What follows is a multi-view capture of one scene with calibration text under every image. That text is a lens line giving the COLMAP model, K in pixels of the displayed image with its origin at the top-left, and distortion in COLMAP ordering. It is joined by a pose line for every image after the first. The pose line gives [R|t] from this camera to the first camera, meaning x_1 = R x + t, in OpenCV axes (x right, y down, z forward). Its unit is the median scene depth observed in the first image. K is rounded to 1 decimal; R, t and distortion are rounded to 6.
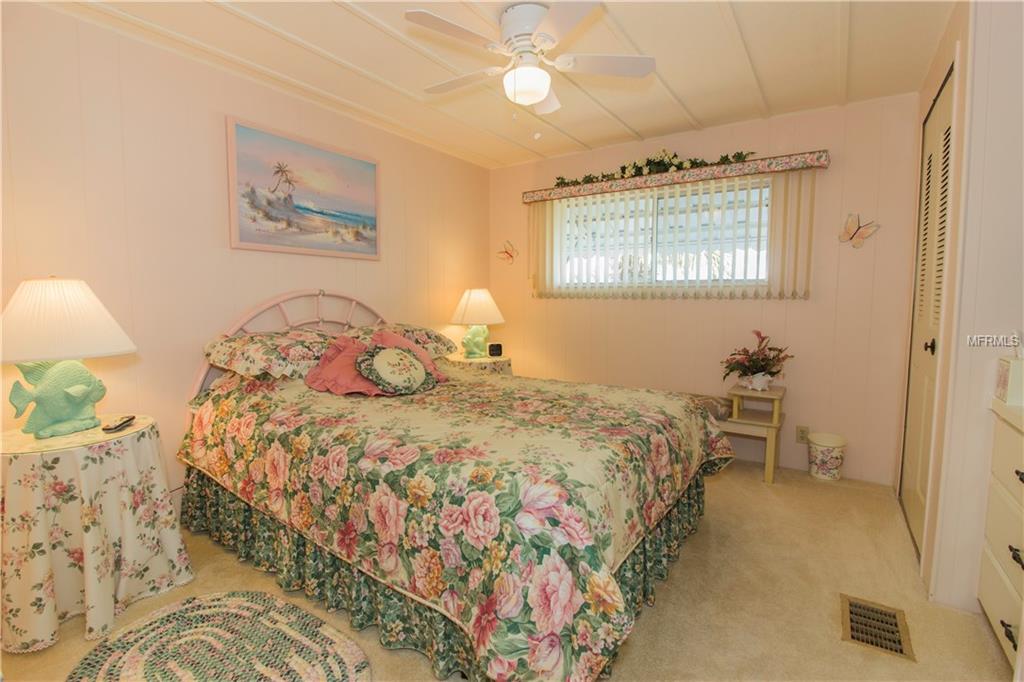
lens RADIAL K [[484.8, 0, 515.9], [0, 484.8, 338.0], [0, 0, 1]] dist [-0.002036, -0.000847]
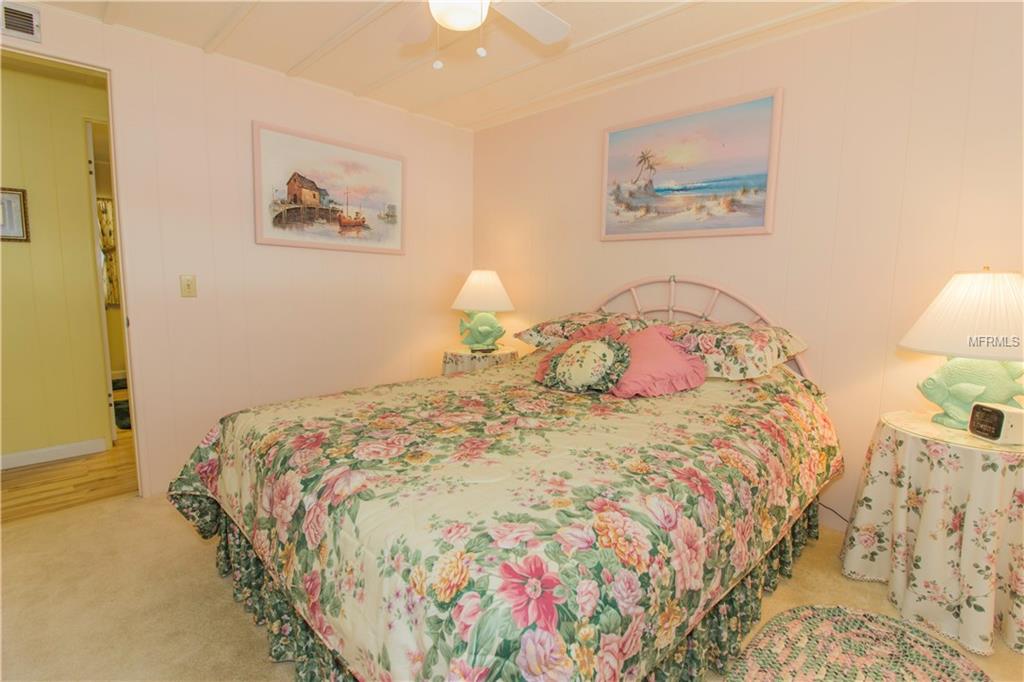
lens RADIAL K [[484.8, 0, 515.9], [0, 484.8, 338.0], [0, 0, 1]] dist [-0.002036, -0.000847]
pose [[-0.199542, 0.109773, -0.973721, 0.590551], [-0.104110, 0.985706, 0.132460, -0.078817], [0.974343, 0.127805, -0.185261, 0.952303]]
